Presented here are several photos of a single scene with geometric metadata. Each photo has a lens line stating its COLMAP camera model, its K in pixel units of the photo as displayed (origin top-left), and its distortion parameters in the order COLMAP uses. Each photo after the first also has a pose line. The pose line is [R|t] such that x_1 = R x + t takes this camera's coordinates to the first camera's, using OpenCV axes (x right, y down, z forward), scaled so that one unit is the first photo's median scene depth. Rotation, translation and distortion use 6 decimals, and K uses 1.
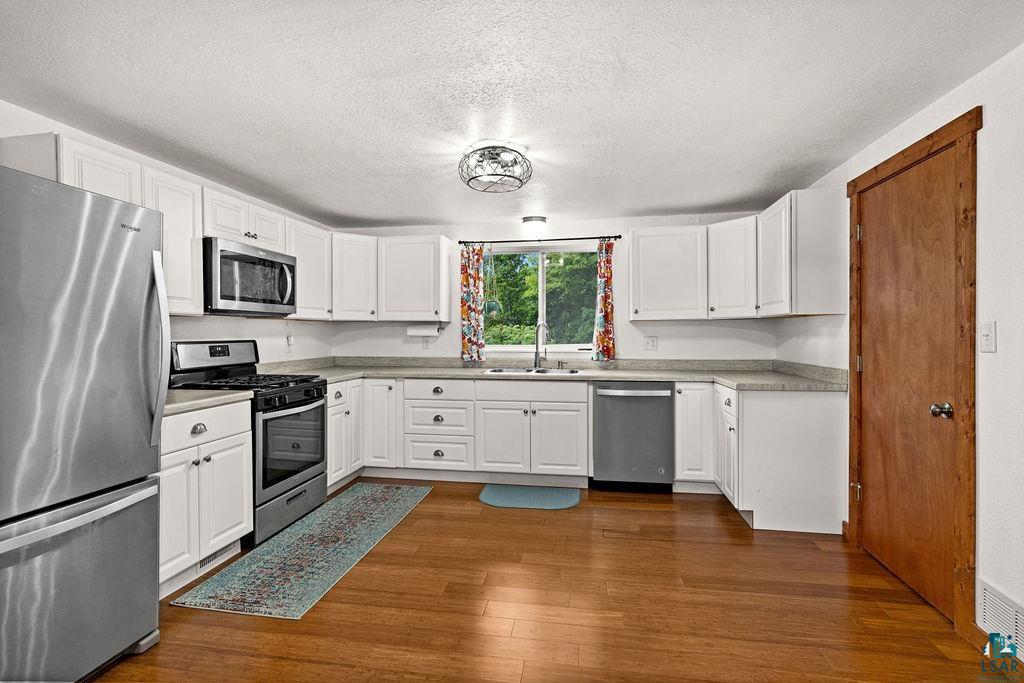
lens RADIAL K [[505.8, 0, 512.0], [0, 505.8, 341.5], [0, 0, 1]] dist [0.000483, -0.000105]
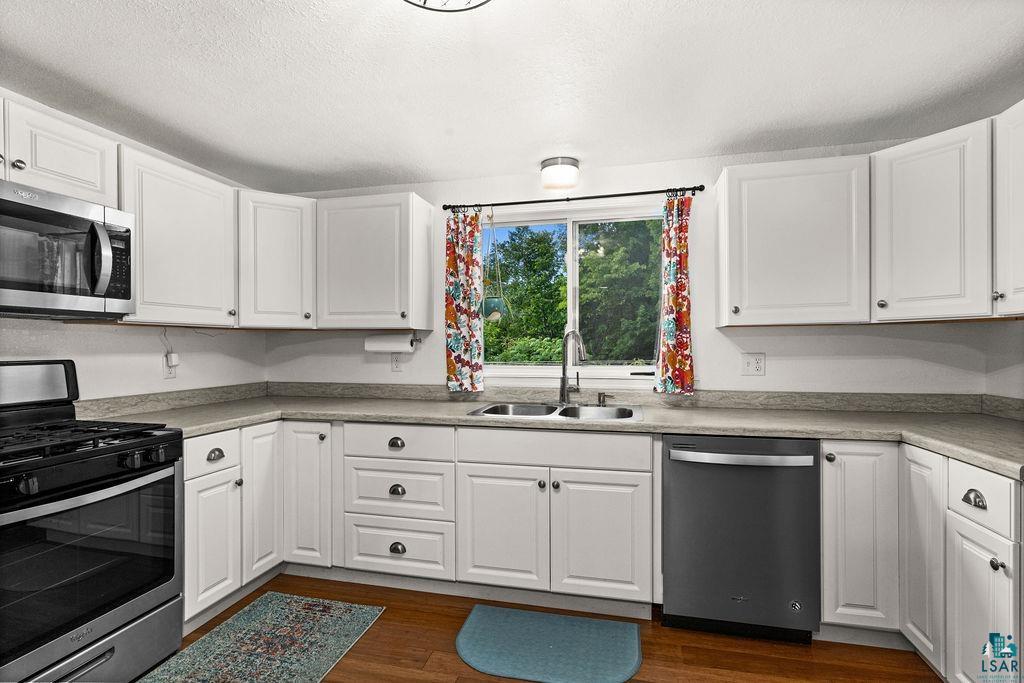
lens RADIAL K [[499.4, 0, 513.5], [0, 499.4, 355.7], [0, 0, 1]] dist [-0.000107, -0.000041]
pose [[0.997563, 0.001084, -0.069761, 0.031280], [-0.001022, 0.999999, 0.000922, -0.007253], [0.069762, -0.000848, 0.997563, 0.392641]]
